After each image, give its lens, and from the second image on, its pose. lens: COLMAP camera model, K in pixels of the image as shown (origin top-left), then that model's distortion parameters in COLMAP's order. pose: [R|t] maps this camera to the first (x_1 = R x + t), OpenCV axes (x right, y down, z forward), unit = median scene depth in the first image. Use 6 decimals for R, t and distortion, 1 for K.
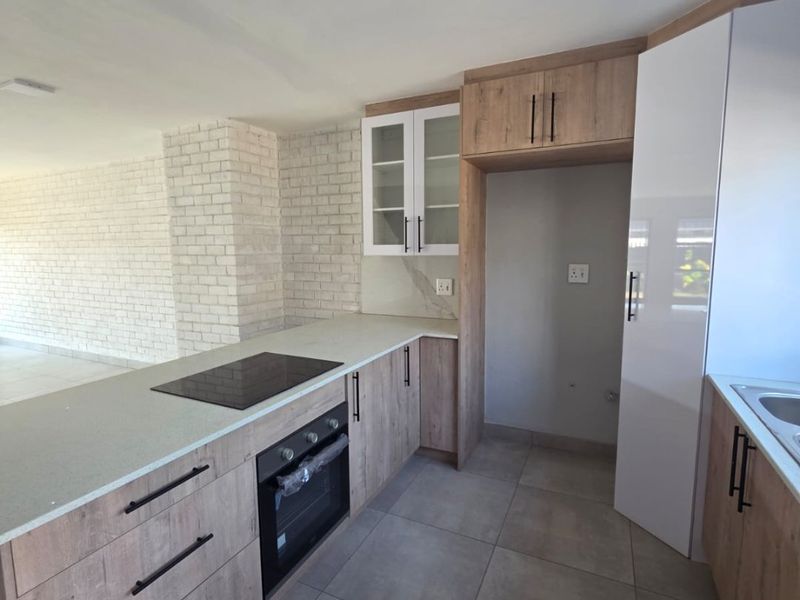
lens RADIAL K [[436.6, 0, 400.7], [0, 436.6, 296.6], [0, 0, 1]] dist [0.005131, -0.000736]
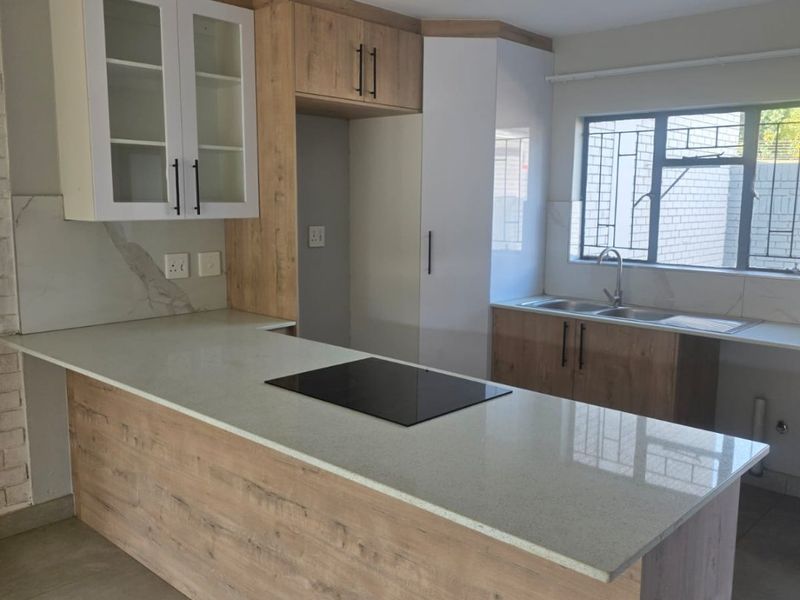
lens RADIAL K [[712.4, 0, 402.8], [0, 712.4, 302.2], [0, 0, 1]] dist [0.043977, 0.000091]
pose [[0.275125, -0.126503, 0.953050, -0.939533], [0.097256, 0.989882, 0.103316, -0.051765], [-0.956477, 0.064265, 0.284644, 0.405740]]
